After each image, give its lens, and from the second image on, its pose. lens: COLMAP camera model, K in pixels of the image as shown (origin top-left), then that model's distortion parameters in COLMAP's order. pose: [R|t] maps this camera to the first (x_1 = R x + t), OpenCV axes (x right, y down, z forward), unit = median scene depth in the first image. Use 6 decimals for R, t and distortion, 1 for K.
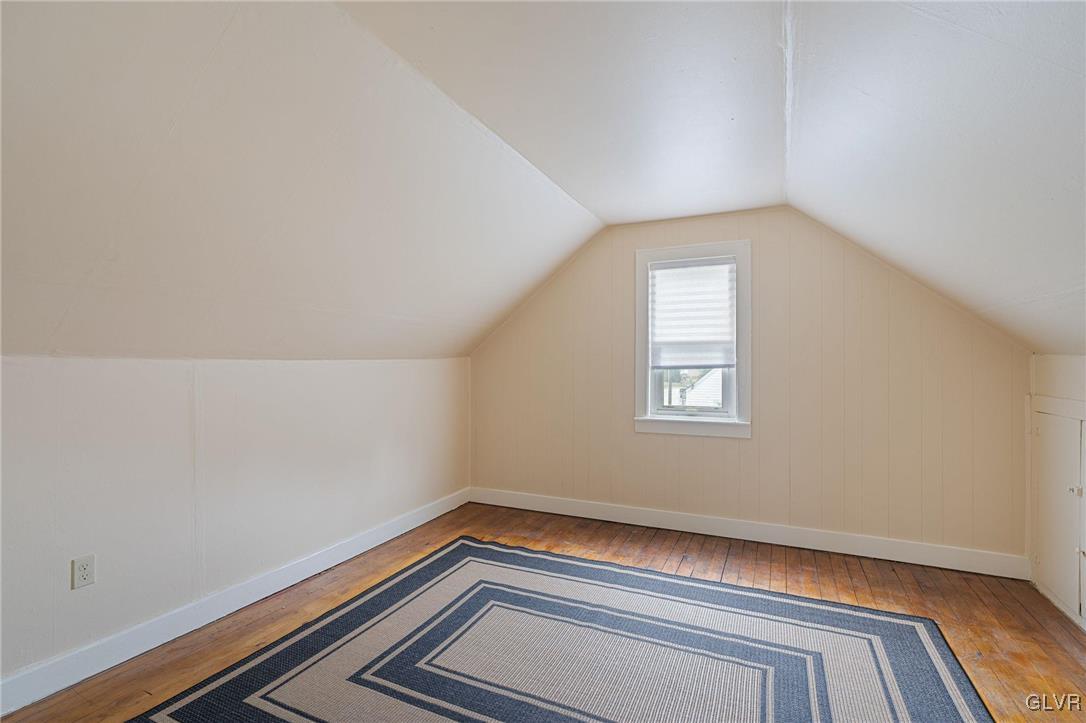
lens RADIAL K [[493.2, 0, 538.8], [0, 493.2, 354.3], [0, 0, 1]] dist [-0.010634, 0.002665]
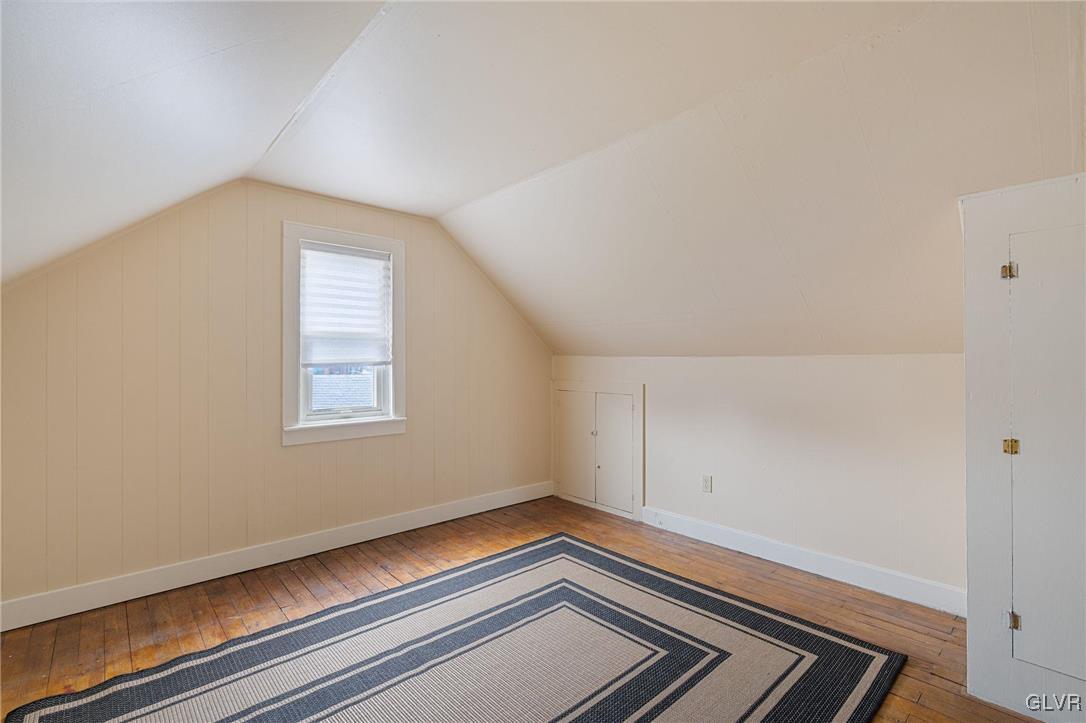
lens RADIAL K [[493.2, 0, 544.7], [0, 493.2, 353.5], [0, 0, 1]] dist [-0.010634, 0.002665]
pose [[0.376265, 0.014690, 0.926396, -0.459821], [-0.019448, 0.999779, -0.007955, 0.006541], [-0.926308, -0.015023, 0.376468, 0.366440]]
